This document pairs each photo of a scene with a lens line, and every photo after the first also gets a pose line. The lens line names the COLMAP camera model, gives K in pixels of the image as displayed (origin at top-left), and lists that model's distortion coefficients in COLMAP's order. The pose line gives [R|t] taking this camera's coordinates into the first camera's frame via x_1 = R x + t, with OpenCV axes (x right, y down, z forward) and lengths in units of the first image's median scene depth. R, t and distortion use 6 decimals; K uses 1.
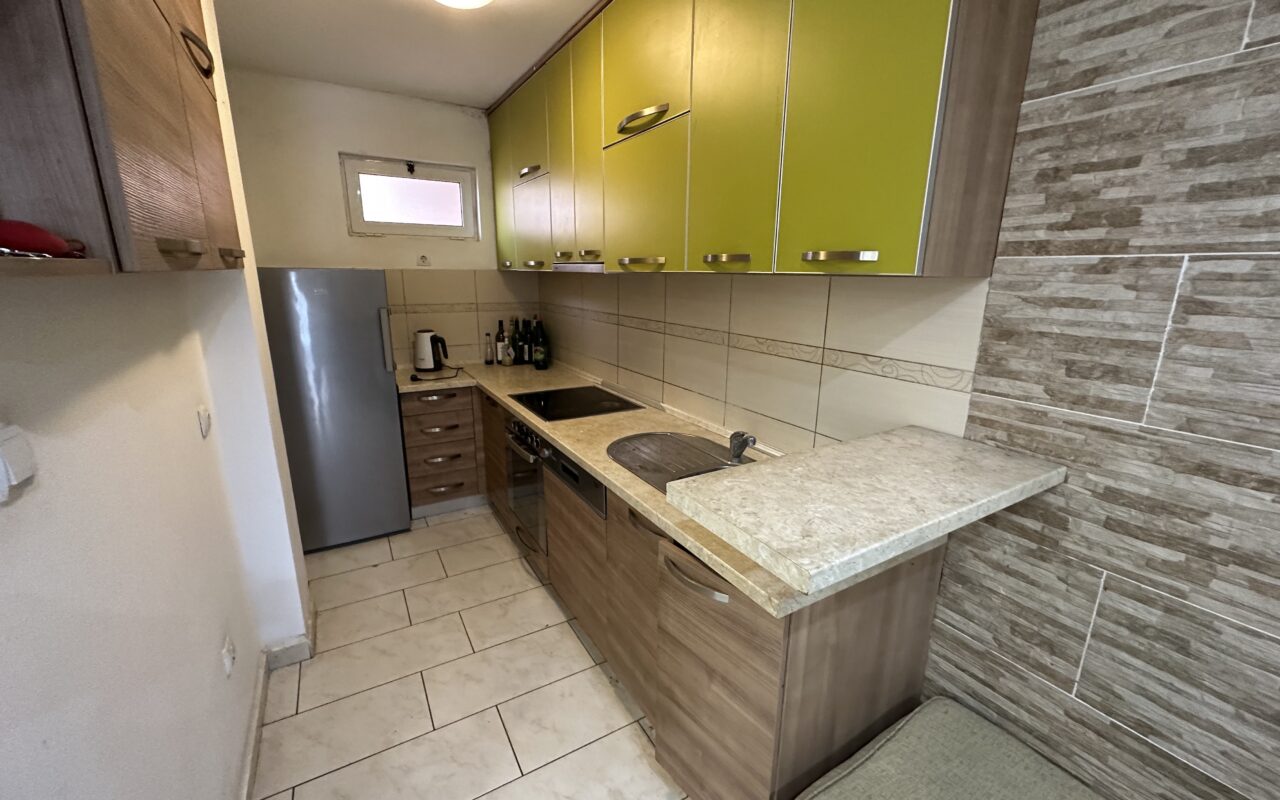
lens RADIAL K [[509.3, 0, 641.5], [0, 509.3, 401.2], [0, 0, 1]] dist [-0.000056, 0.000232]
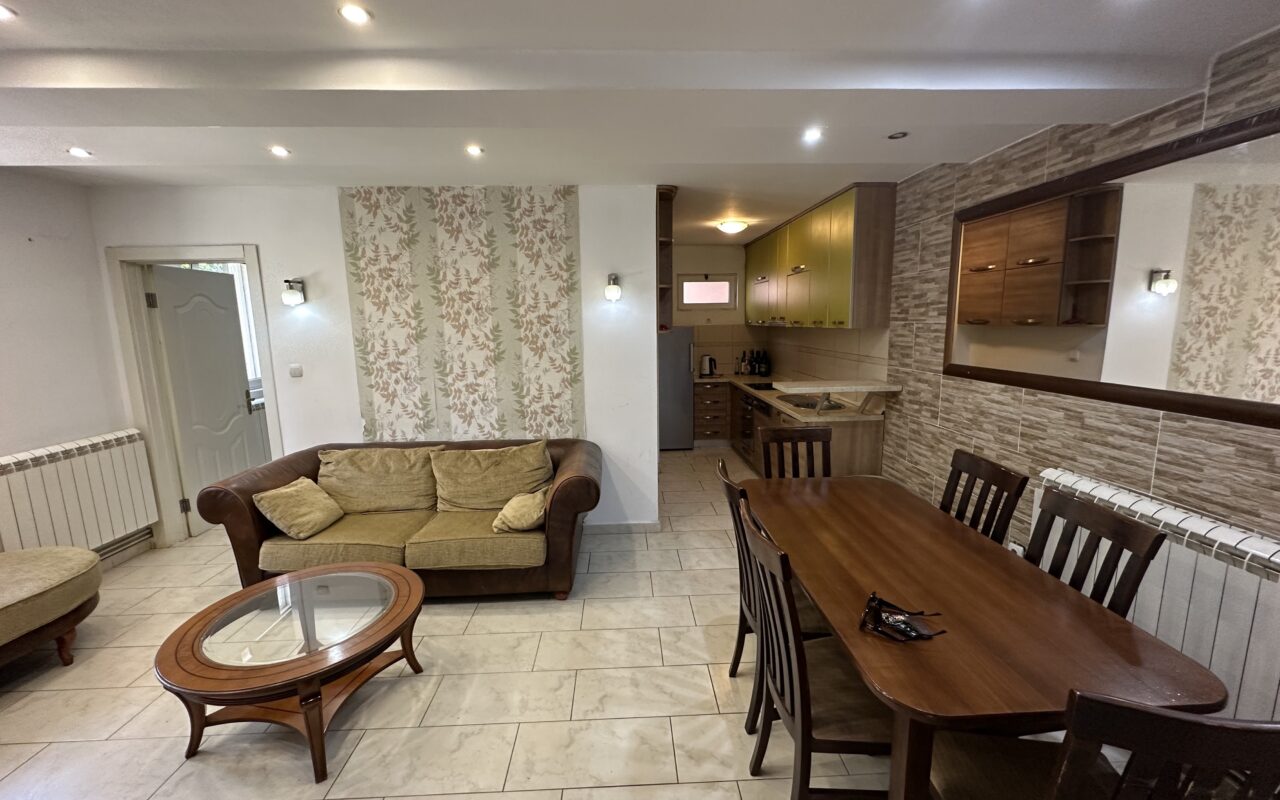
lens RADIAL K [[509.3, 0, 639.8], [0, 509.3, 398.4], [0, 0, 1]] dist [-0.000056, 0.000232]
pose [[0.878979, 0.045235, -0.474711, 0.322621], [-0.088945, 0.993573, -0.070014, 0.206065], [0.468492, 0.103764, 0.877353, -0.920646]]
